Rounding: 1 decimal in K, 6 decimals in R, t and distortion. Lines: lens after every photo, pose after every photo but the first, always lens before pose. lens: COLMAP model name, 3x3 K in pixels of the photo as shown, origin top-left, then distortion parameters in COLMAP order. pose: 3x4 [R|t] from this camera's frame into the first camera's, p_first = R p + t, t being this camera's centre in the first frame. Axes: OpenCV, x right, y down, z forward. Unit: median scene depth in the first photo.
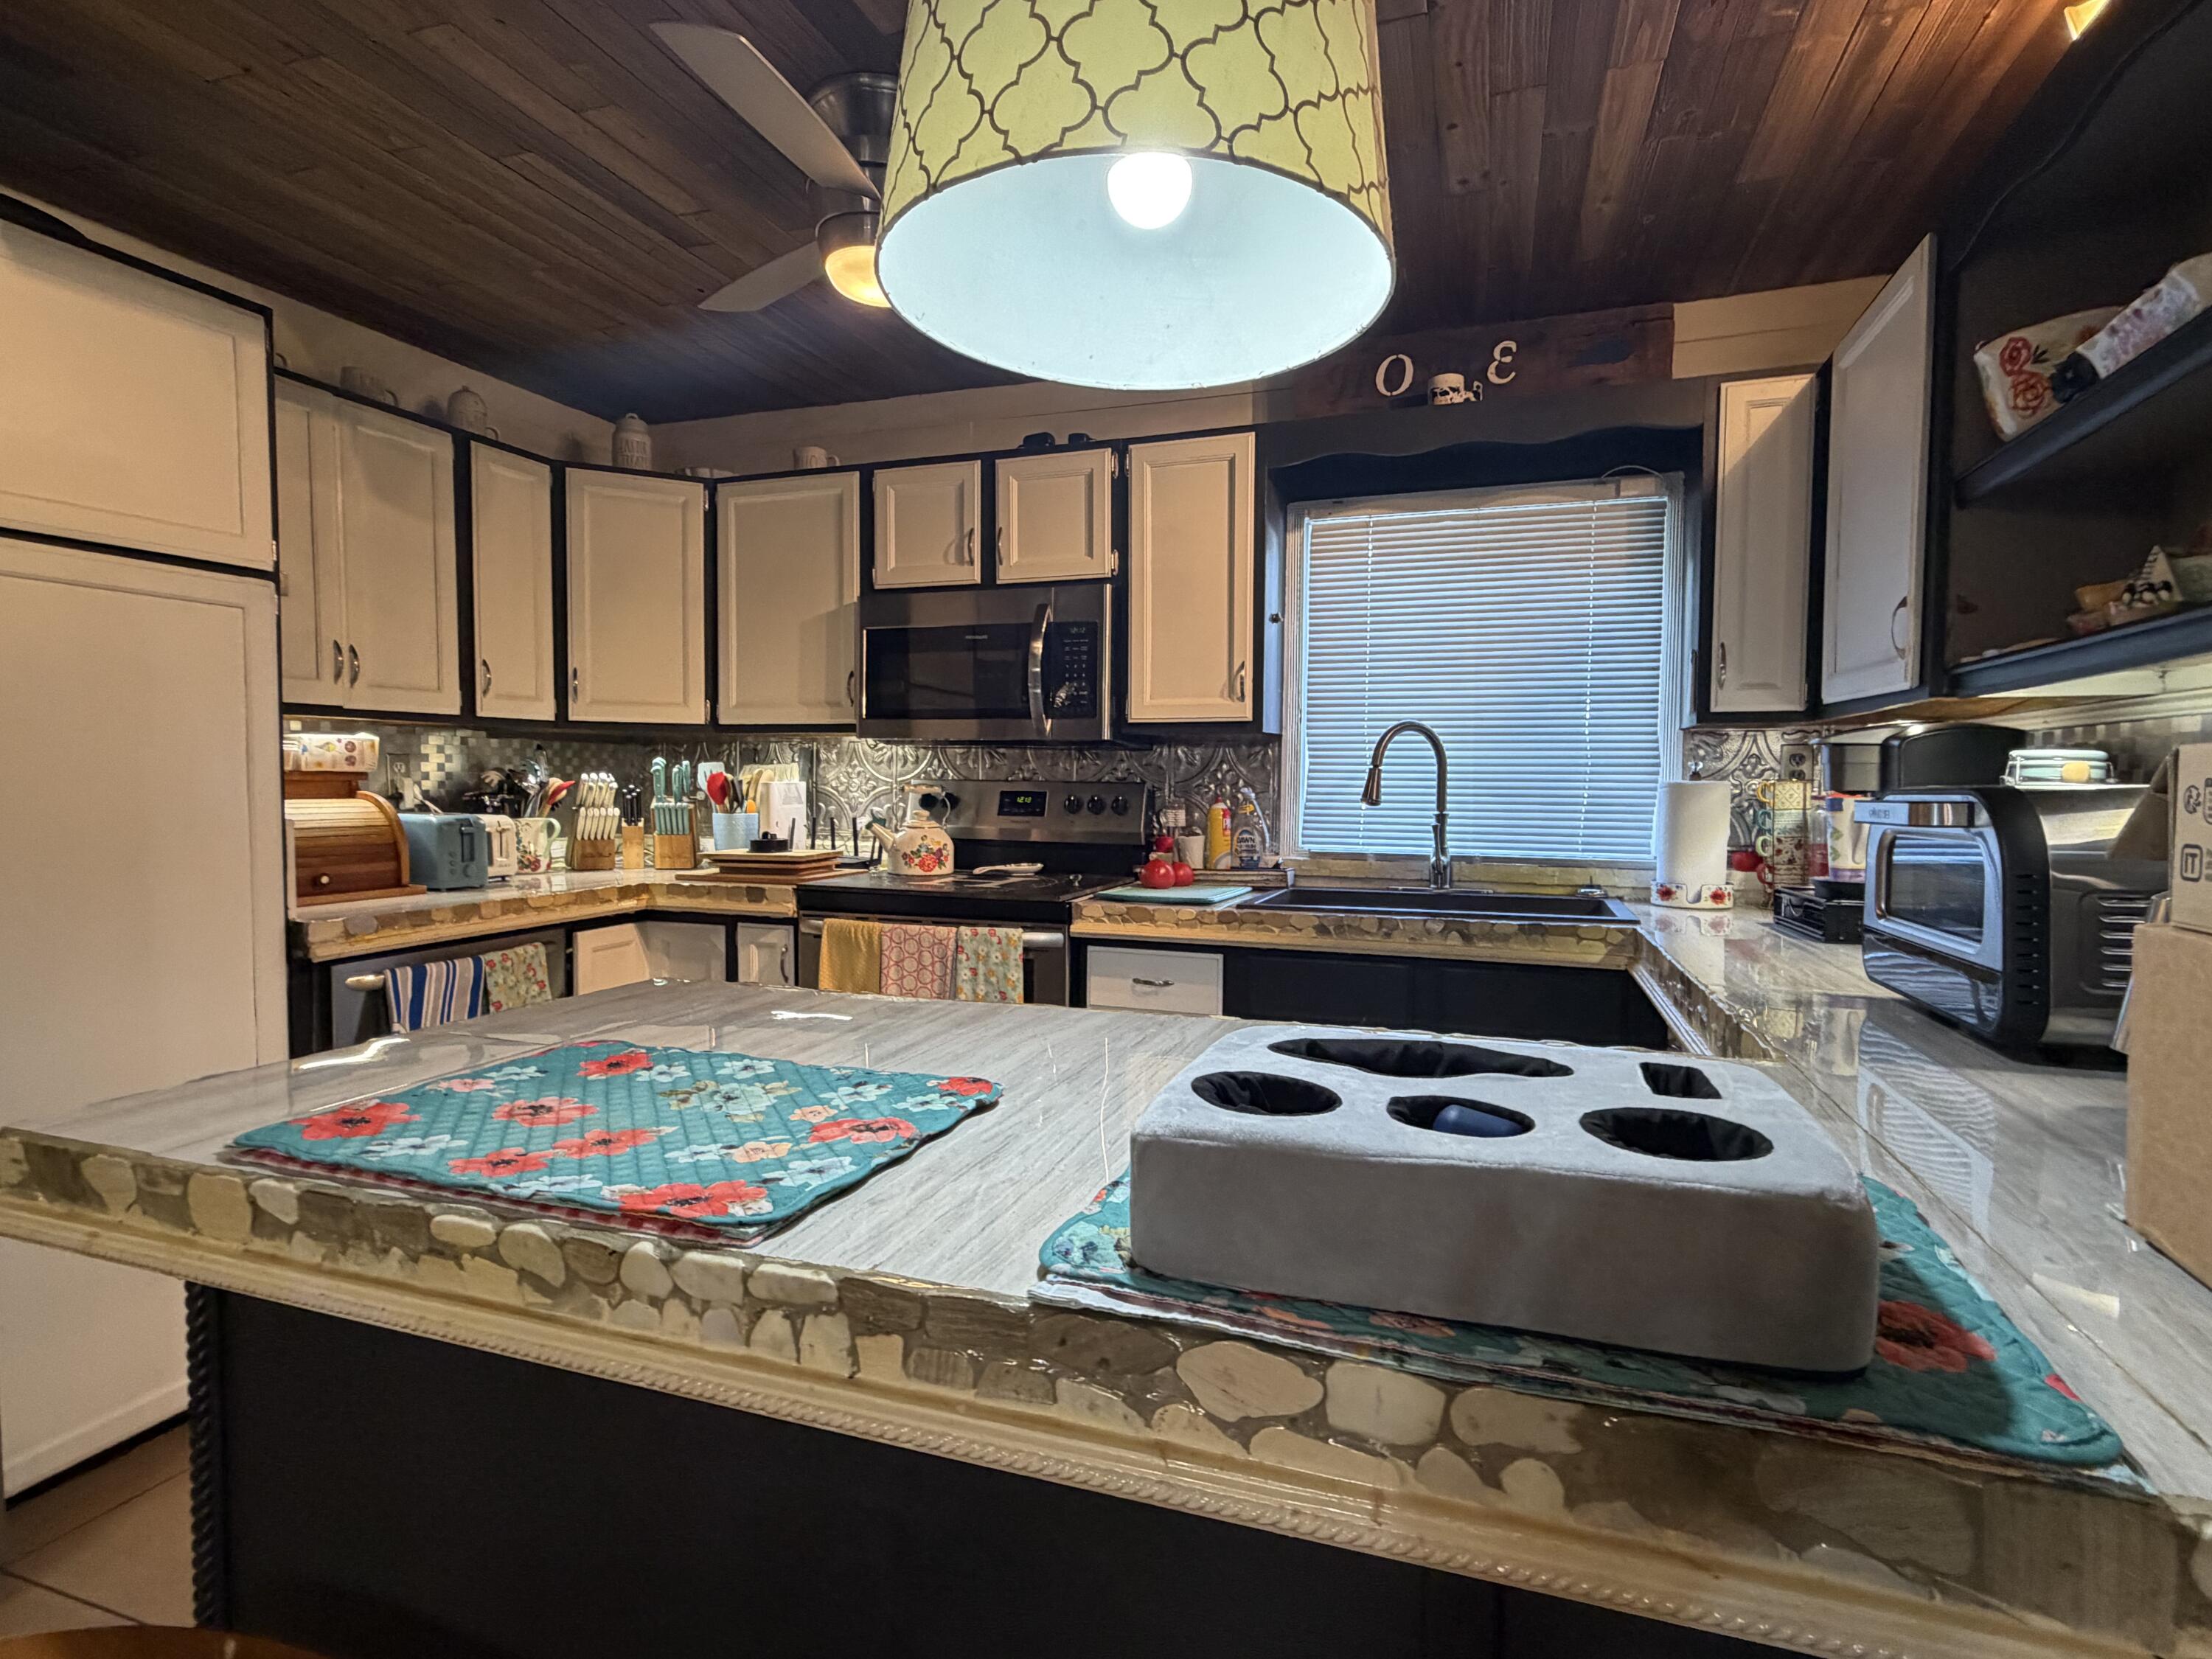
lens RADIAL K [[1101.0, 0, 1104.0], [0, 1101.0, 830.6], [0, 0, 1]] dist [0.004211, 0.000028]
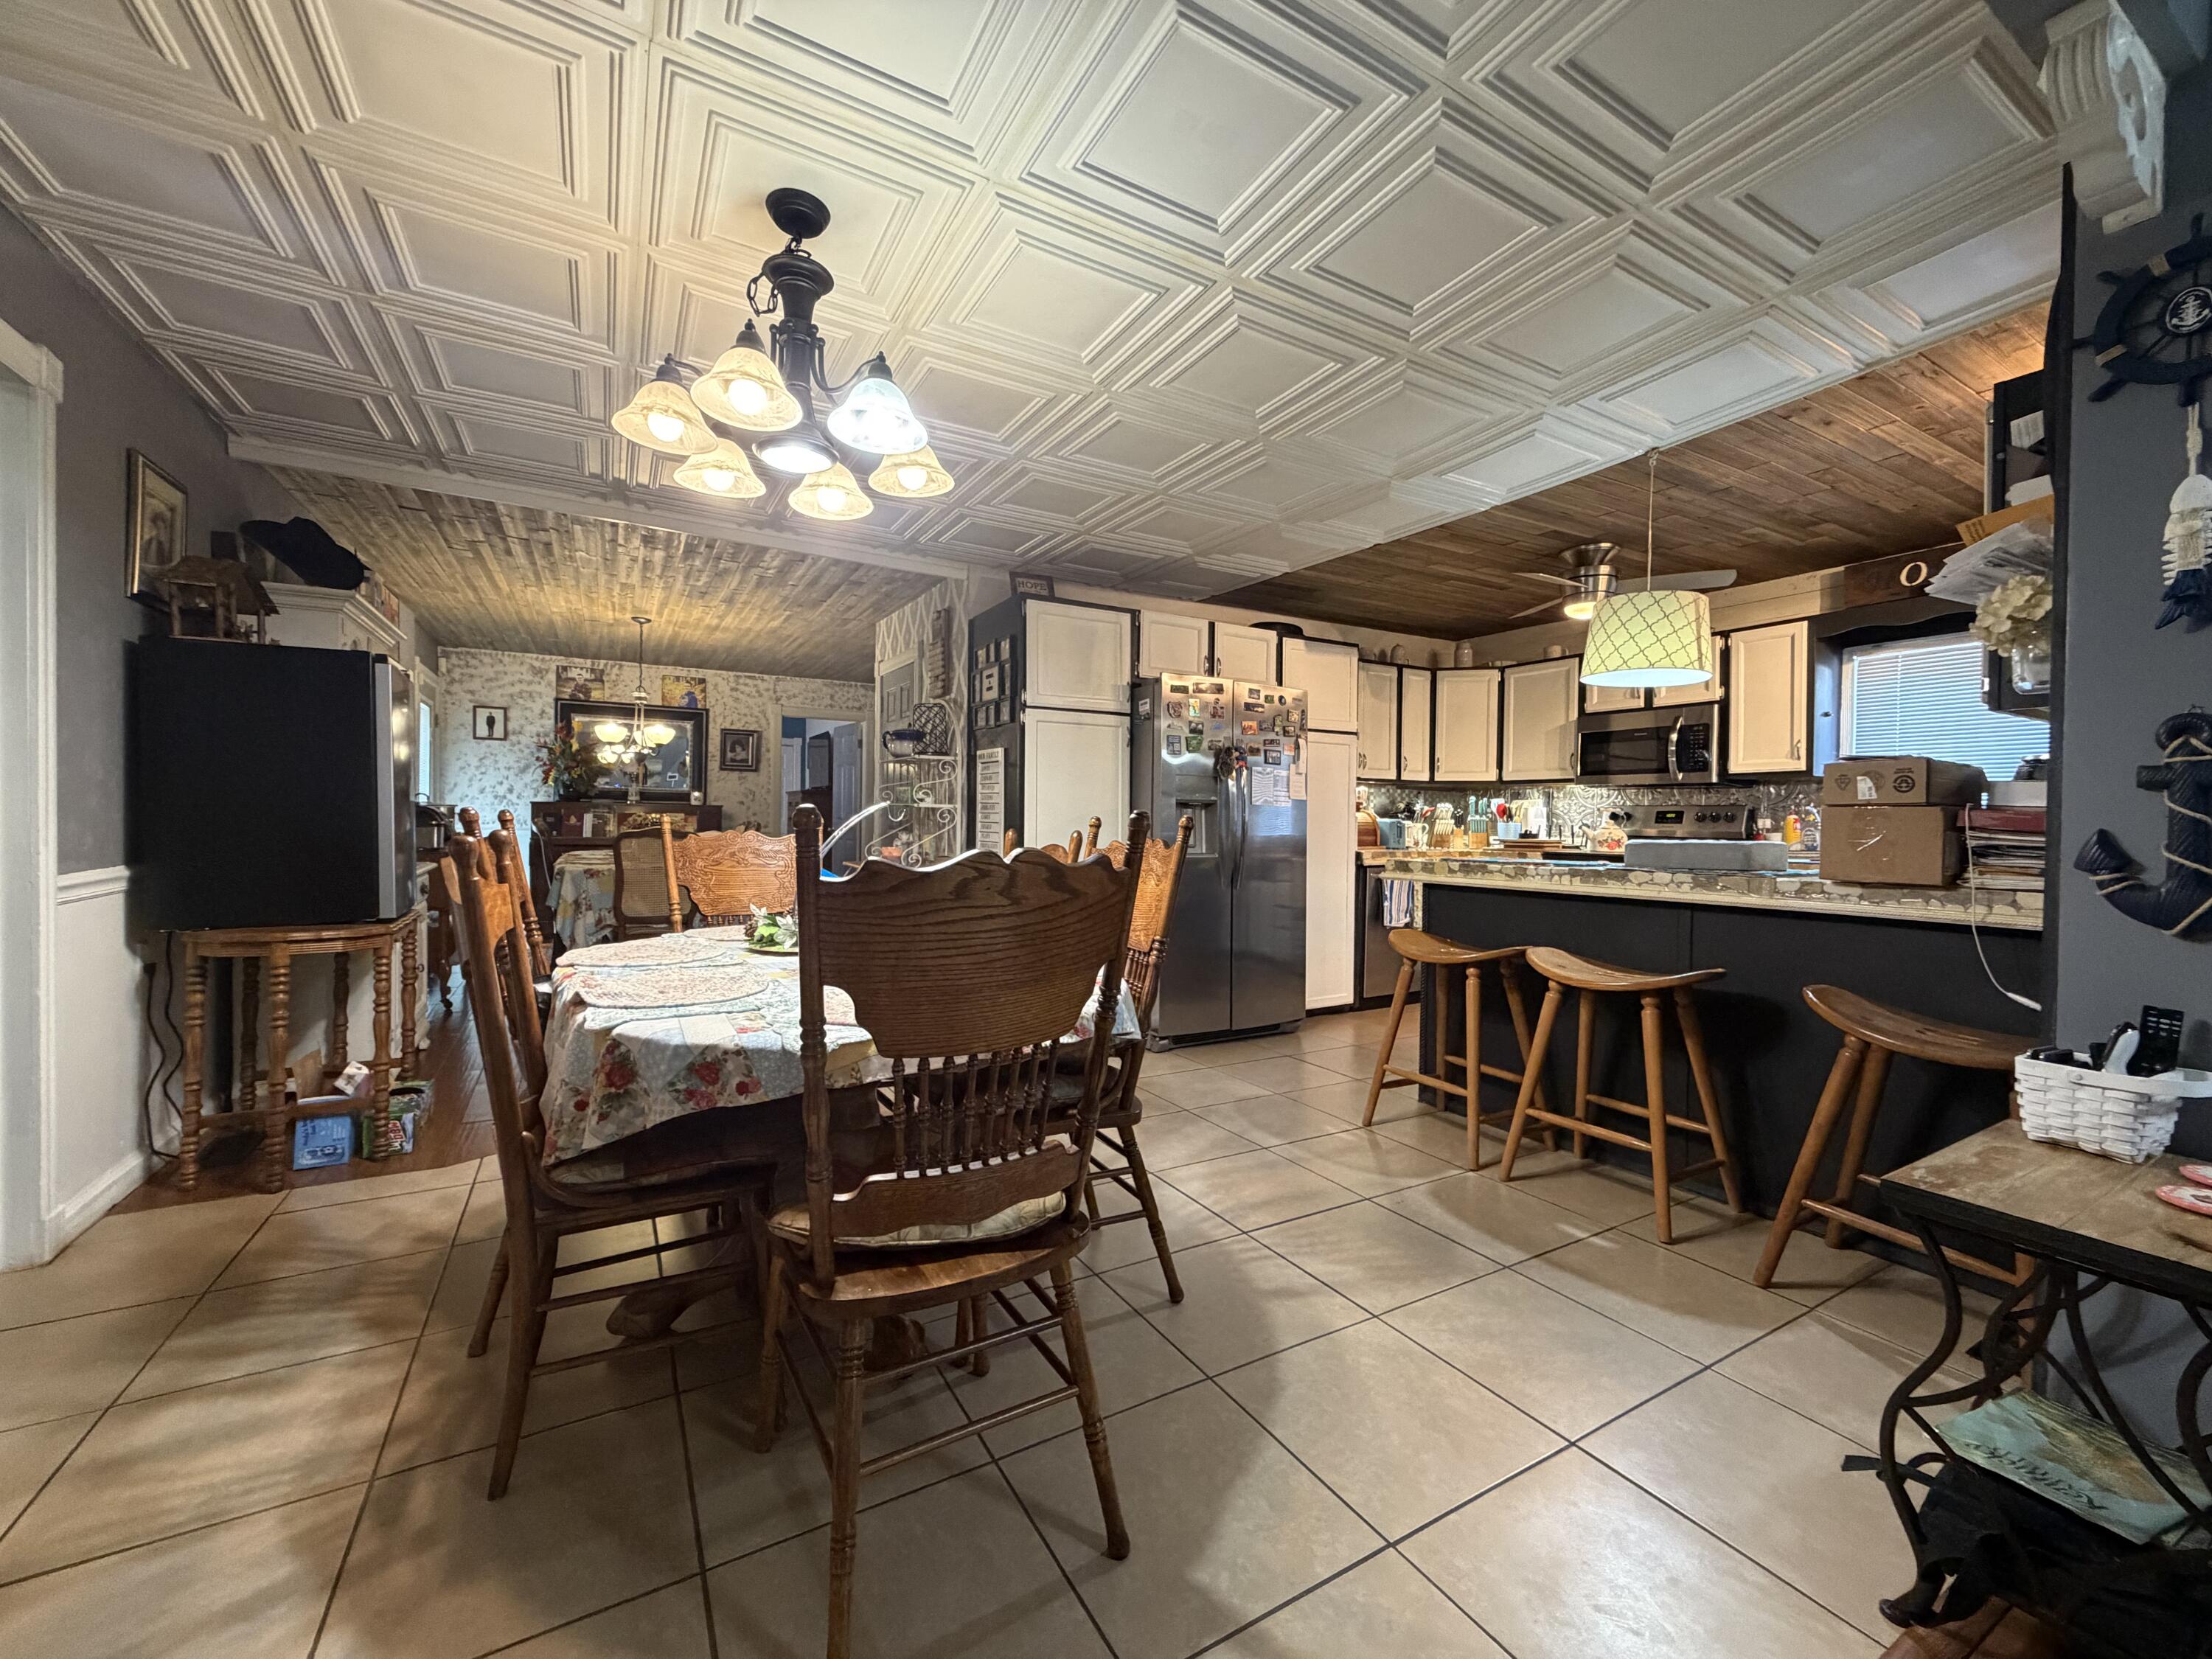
lens RADIAL K [[875.8, 0, 1099.7], [0, 875.8, 829.3], [0, 0, 1]] dist [0.000310, 0.000029]
pose [[0.753623, 0.008013, -0.657258, 0.183439], [-0.038631, 0.998737, -0.032118, 0.085307], [0.656171, 0.049595, 0.752981, -0.810857]]
